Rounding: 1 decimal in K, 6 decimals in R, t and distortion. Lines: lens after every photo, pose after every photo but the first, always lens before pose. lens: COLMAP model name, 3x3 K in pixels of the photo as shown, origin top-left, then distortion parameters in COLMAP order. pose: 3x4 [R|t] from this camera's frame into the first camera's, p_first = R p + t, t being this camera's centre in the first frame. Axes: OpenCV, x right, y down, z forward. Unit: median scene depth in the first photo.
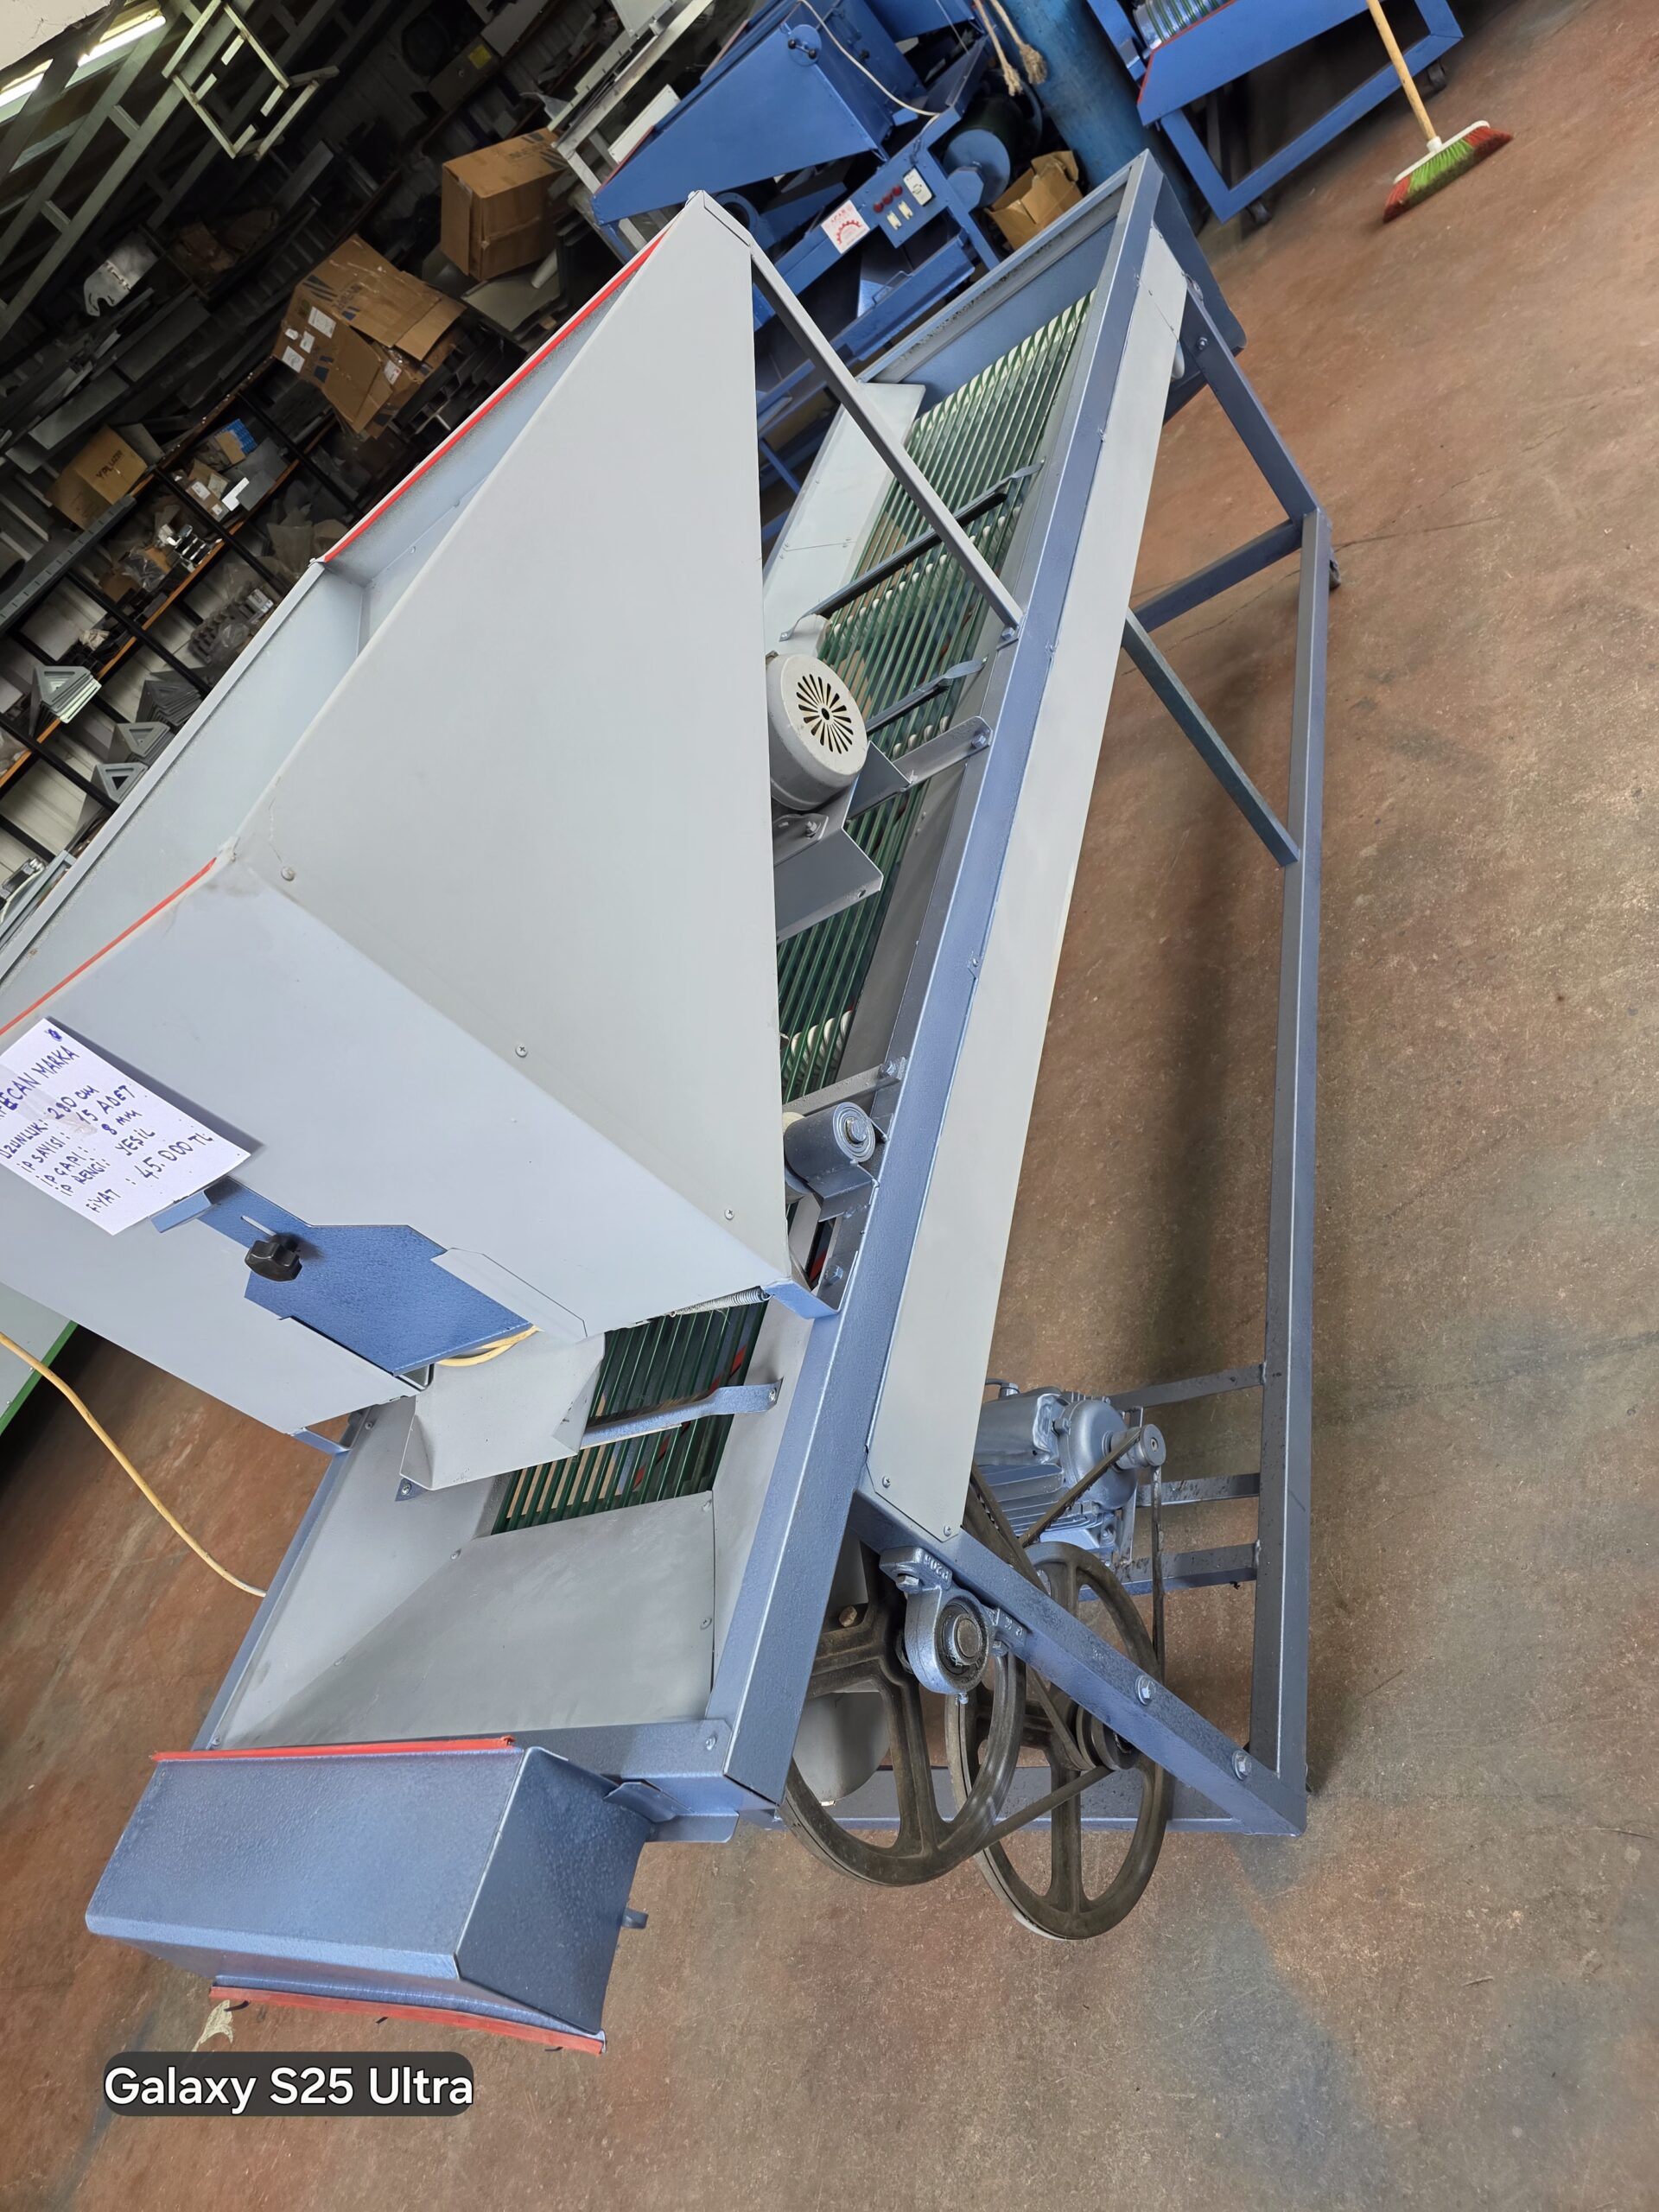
lens RADIAL K [[1451.7, 0, 814.8], [0, 1451.7, 1104.8], [0, 0, 1]] dist [0.048082, -0.044797]
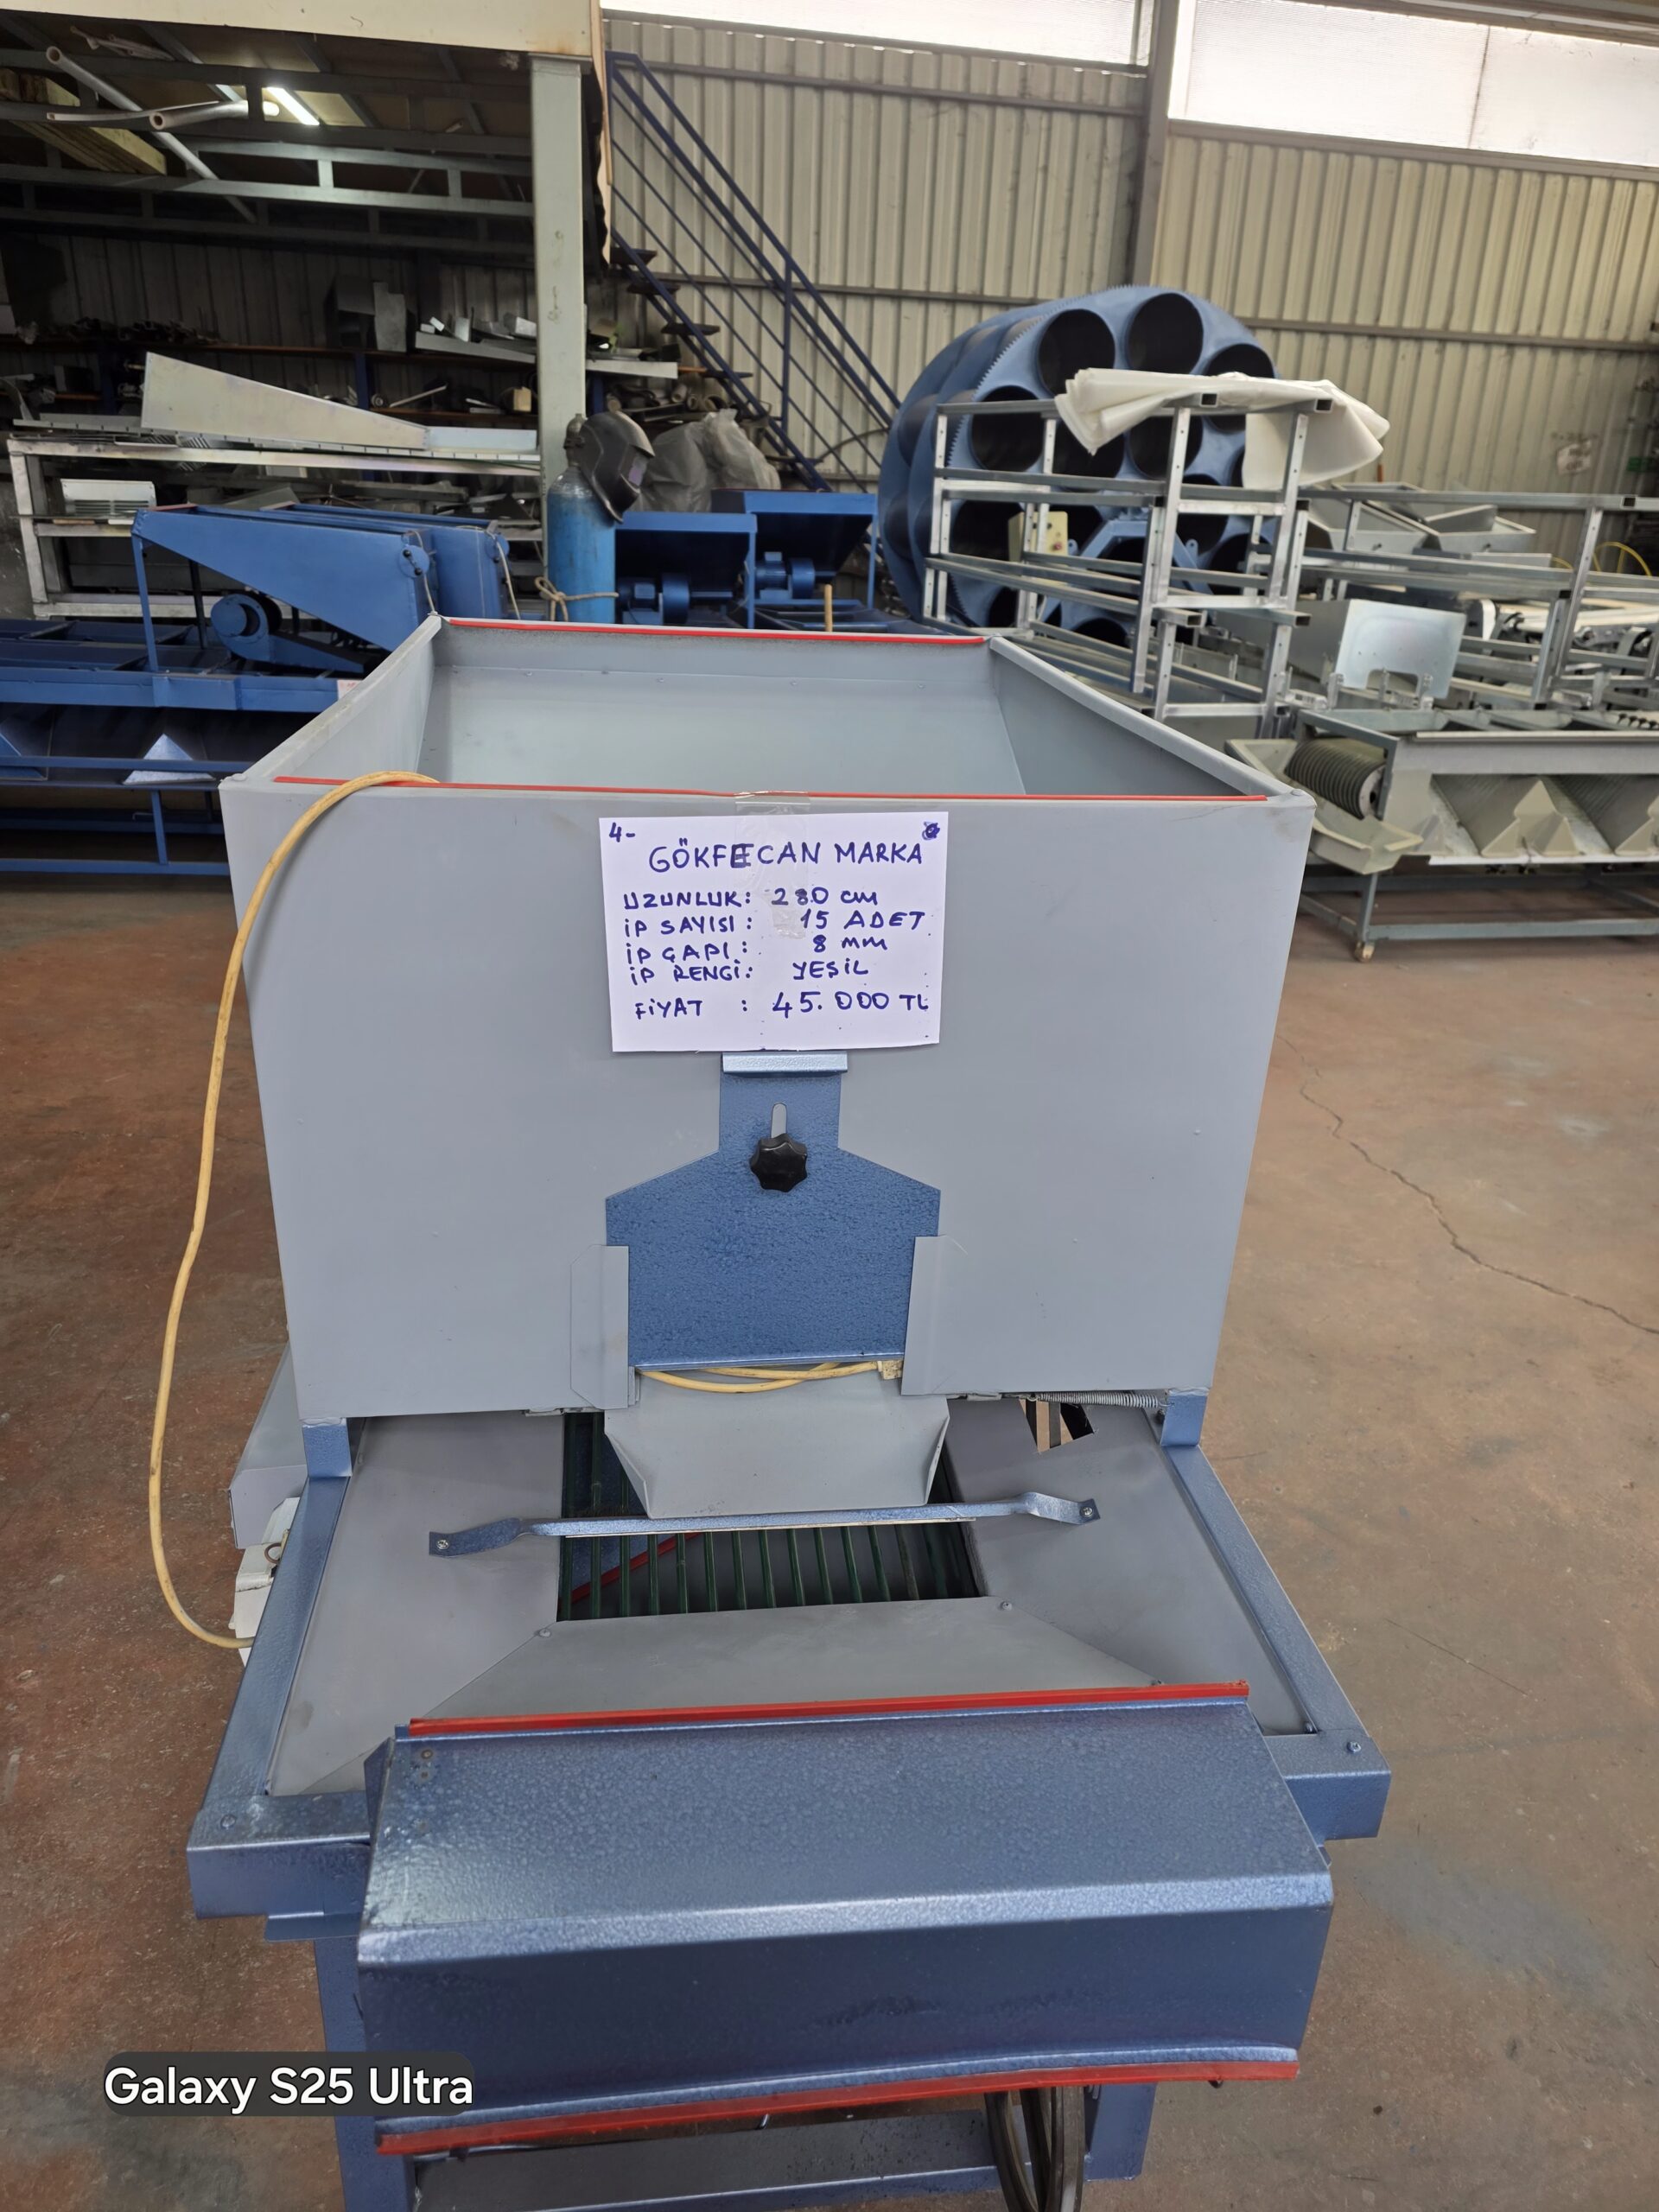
lens RADIAL K [[1467.3, 0, 812.3], [0, 1467.3, 1112.8], [0, 0, 1]] dist [0.065941, -0.056278]
pose [[0.687342, 0.492450, 0.533905, -0.740526], [-0.231452, 0.845248, -0.481649, 0.441766], [-0.688470, 0.207484, 0.694953, 0.307901]]
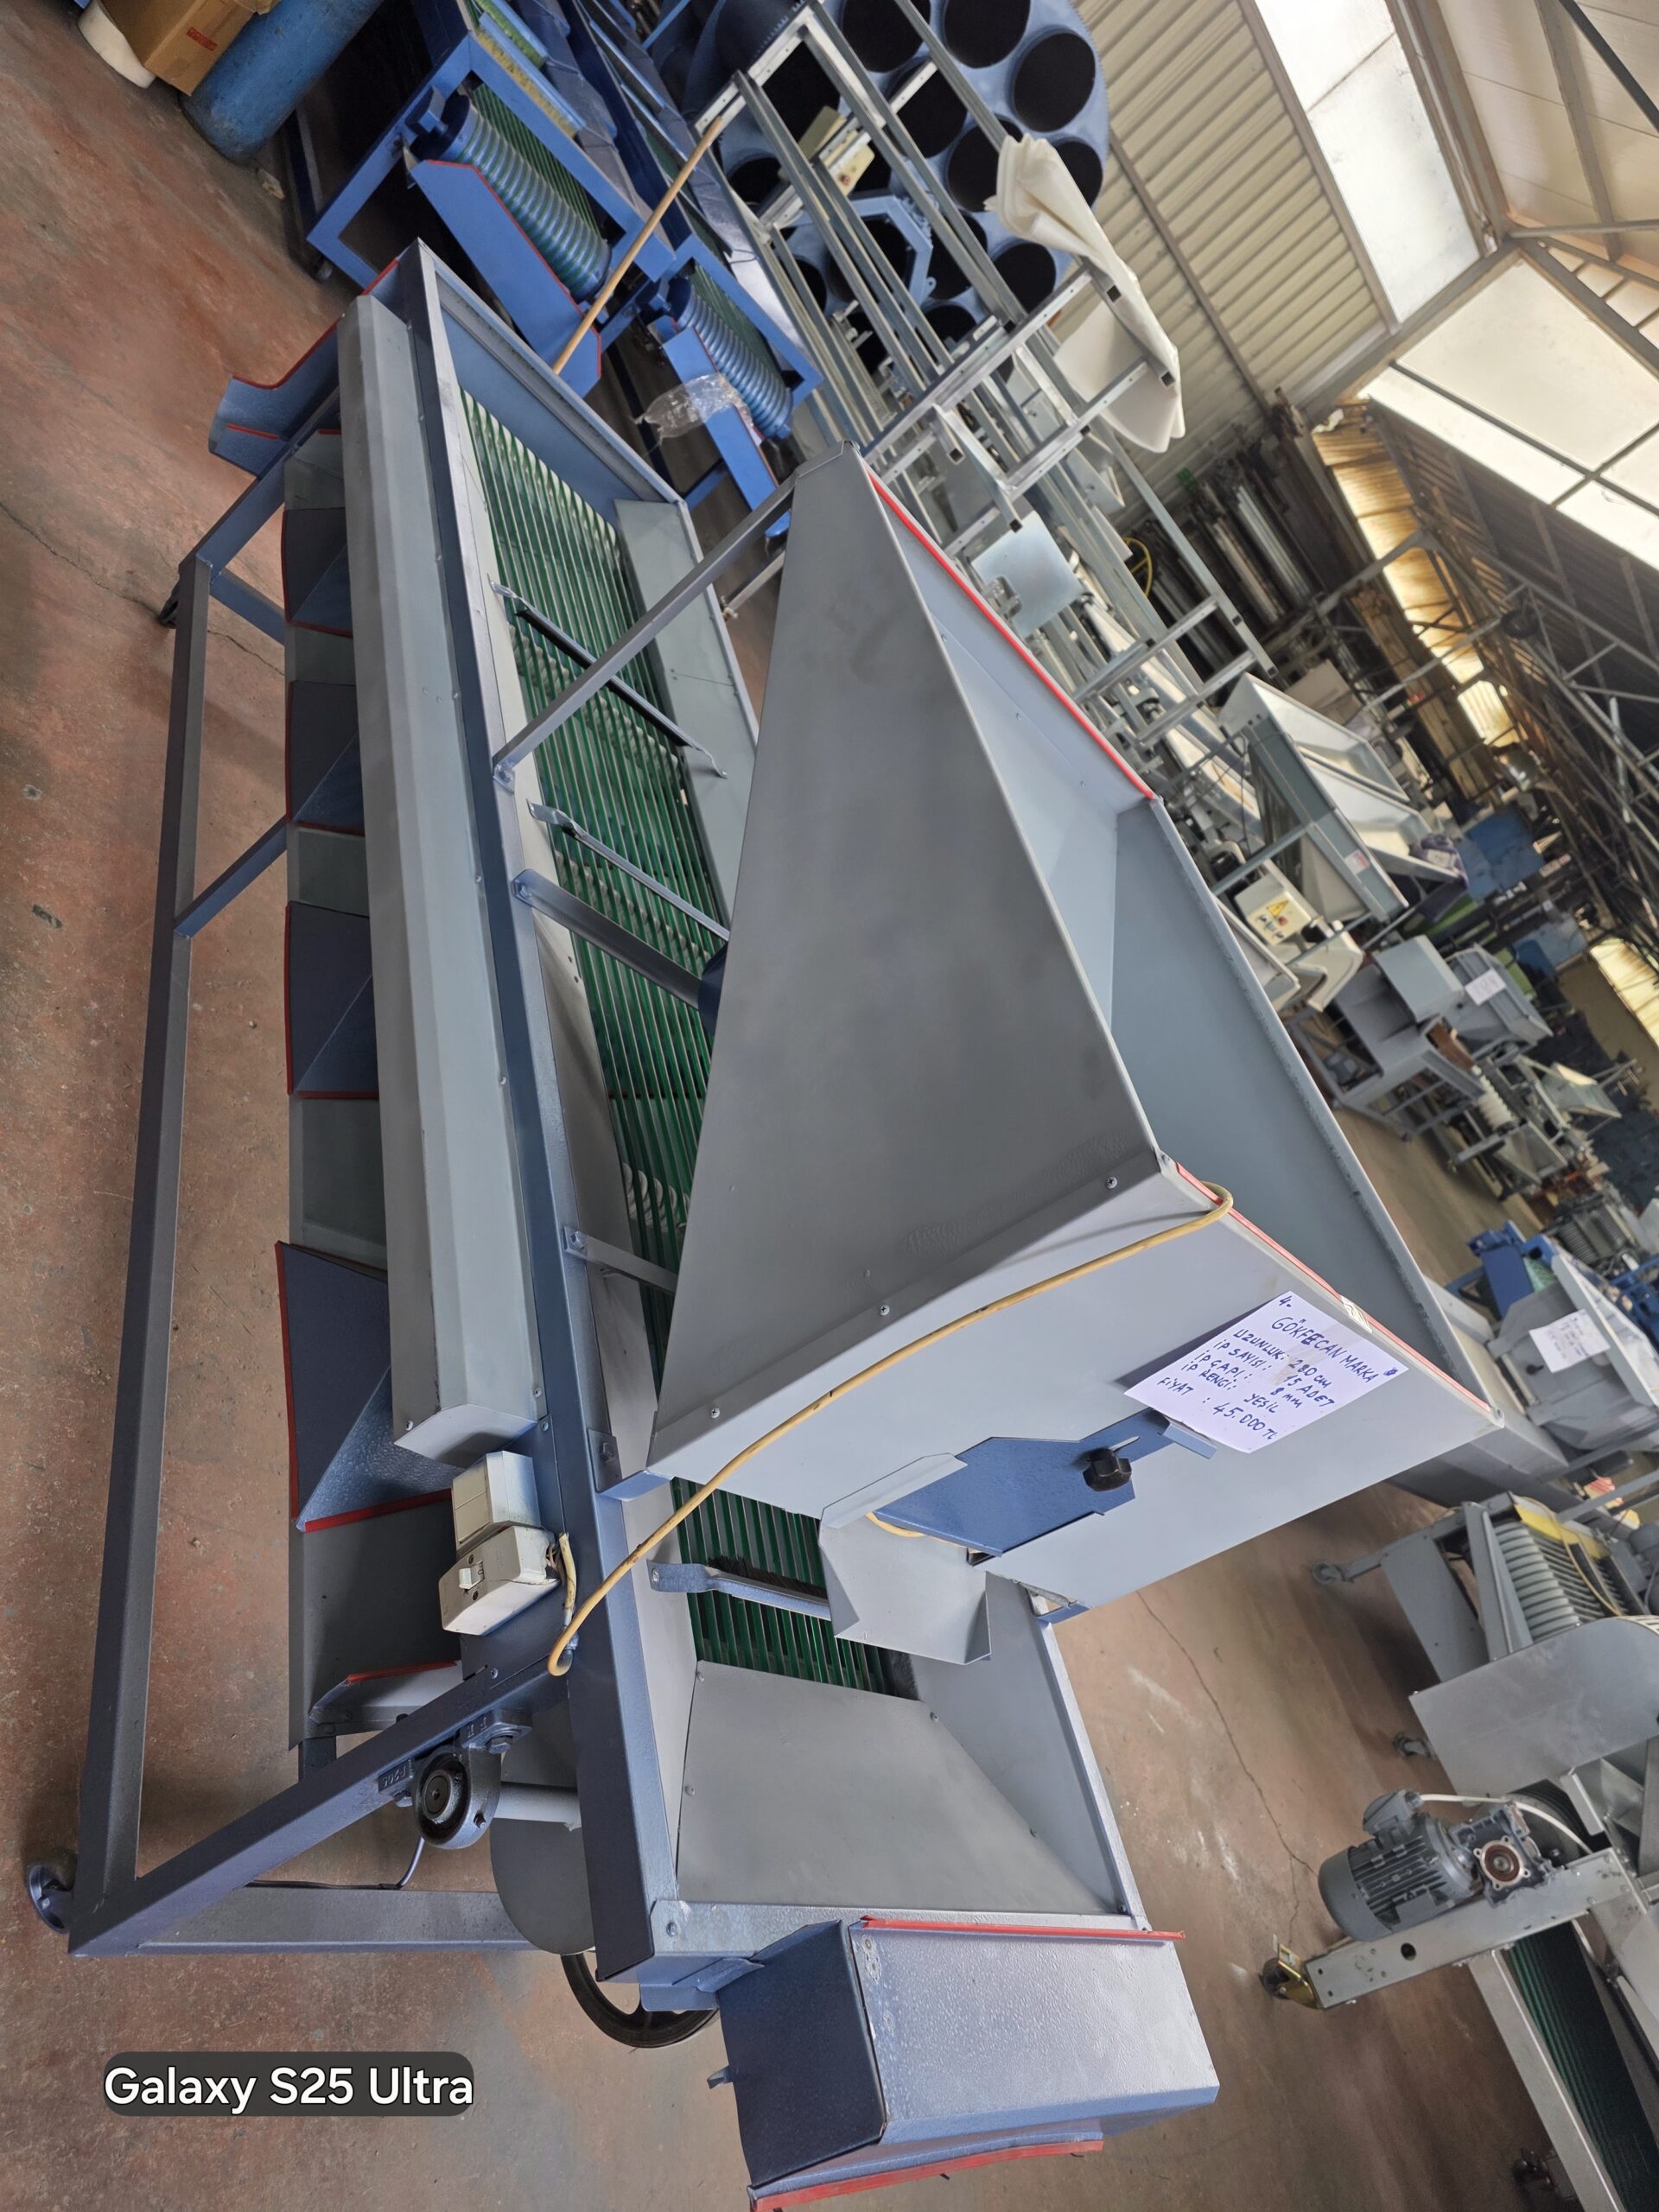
lens RADIAL K [[1468.7, 0, 832.2], [0, 1468.7, 1147.6], [0, 0, 1]] dist [0.059162, -0.053921]
pose [[-0.061752, 0.445544, 0.893128, -1.277082], [-0.466104, 0.778394, -0.420535, 0.420319], [-0.882572, -0.442259, 0.159603, 0.969071]]
